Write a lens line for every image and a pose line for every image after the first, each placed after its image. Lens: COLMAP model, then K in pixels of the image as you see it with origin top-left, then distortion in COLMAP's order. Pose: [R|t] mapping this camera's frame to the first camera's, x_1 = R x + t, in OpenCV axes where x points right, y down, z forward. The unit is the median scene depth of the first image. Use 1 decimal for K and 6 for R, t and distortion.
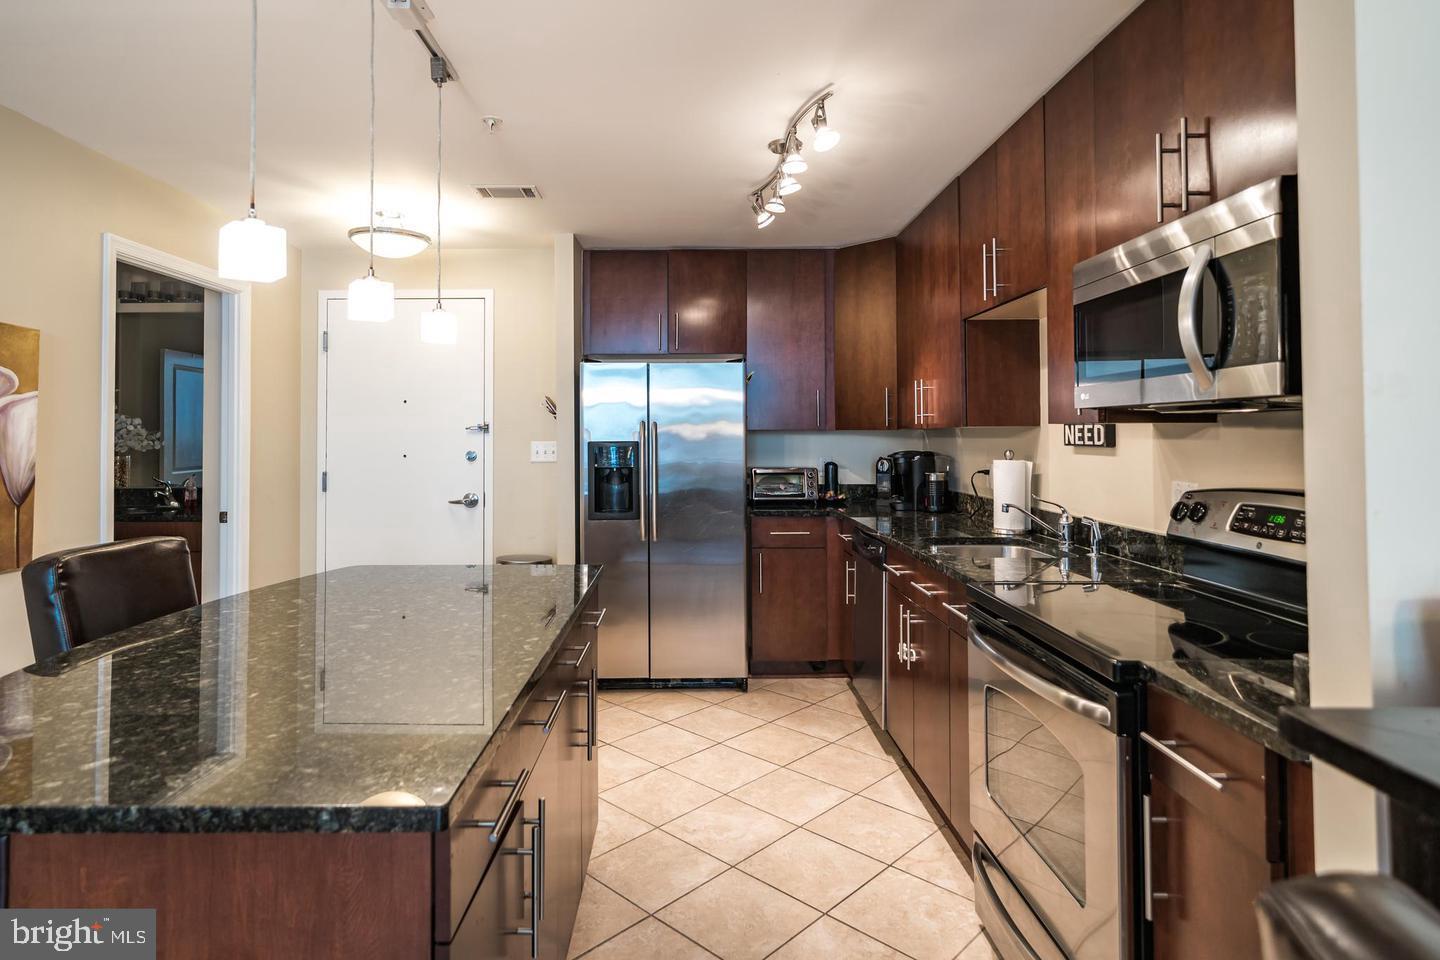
lens RADIAL K [[800.9, 0, 671.7], [0, 800.9, 418.6], [0, 0, 1]] dist [0.004503, 0.001261]
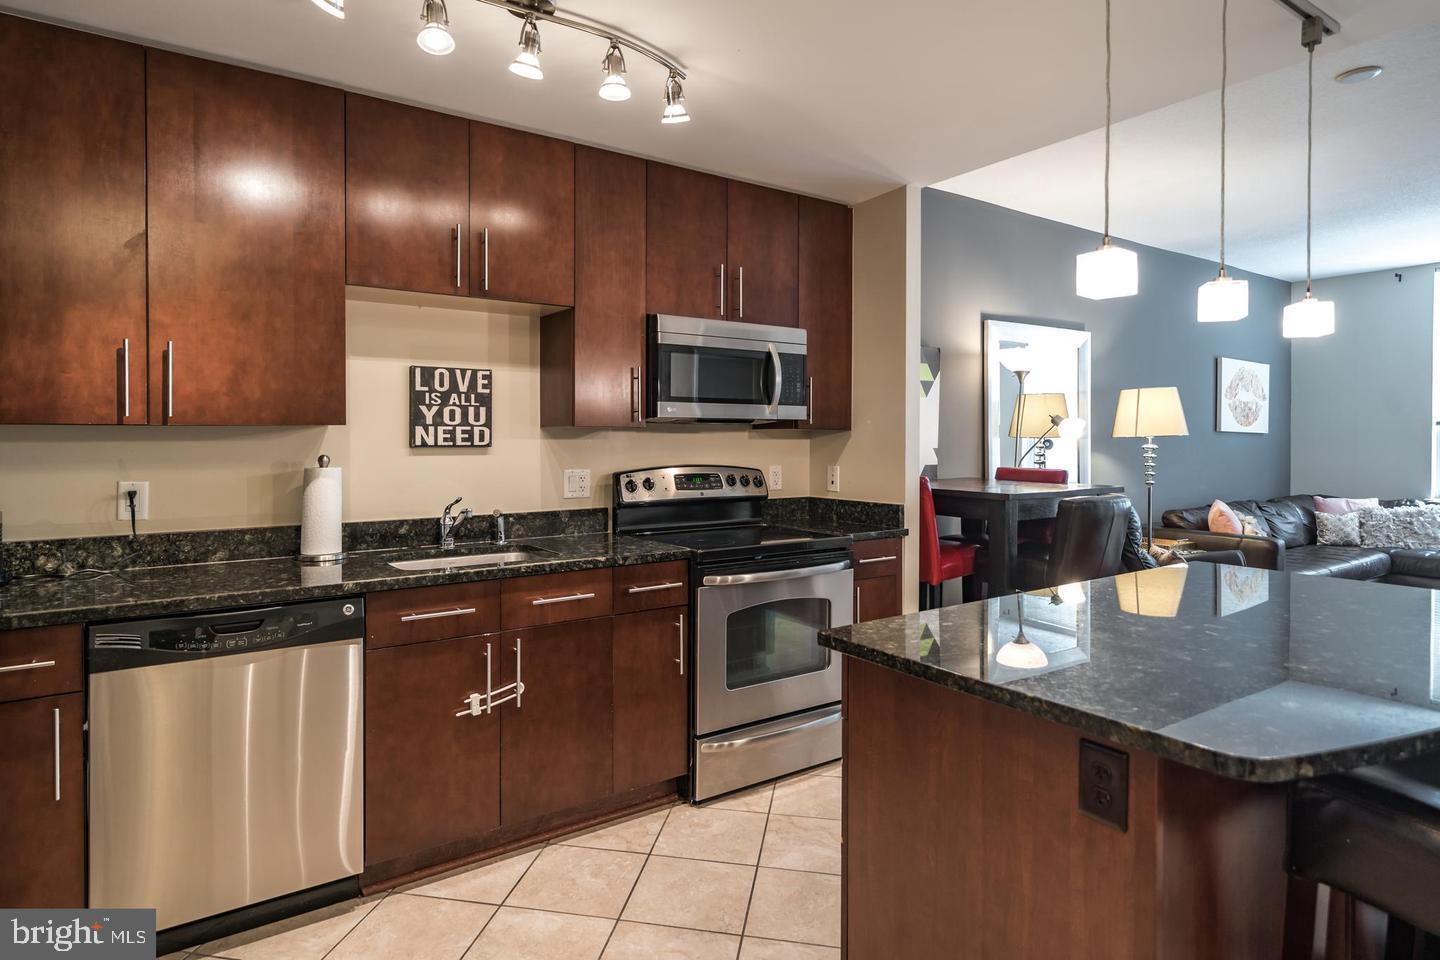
lens RADIAL K [[800.9, 0, 707.7], [0, 800.9, 438.1], [0, 0, 1]] dist [0.004503, 0.001261]
pose [[-0.581204, 0.002758, 0.813753, -0.384846], [-0.014255, 0.999806, -0.013570, 0.023700], [-0.813633, -0.019487, -0.581052, 0.978261]]
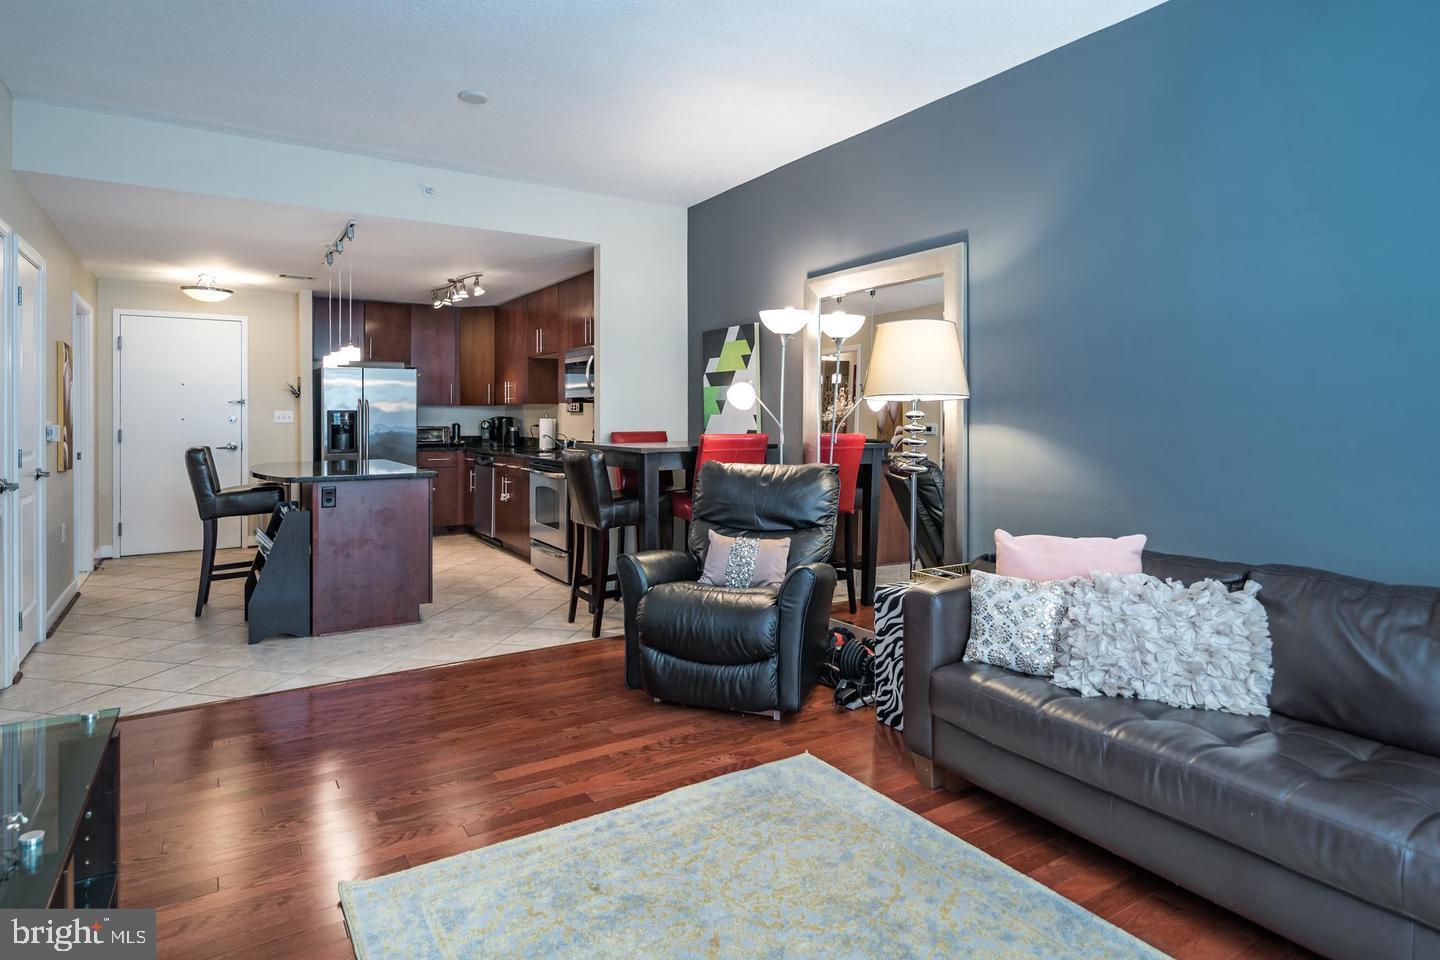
lens RADIAL K [[800.9, 0, 706.0], [0, 800.9, 413.3], [0, 0, 1]] dist [0.004503, 0.001261]
pose [[0.837265, 0.004469, 0.546779, -0.376469], [-0.014725, 0.999788, 0.014377, -0.003229], [-0.546599, -0.020089, 0.837154, -0.976142]]
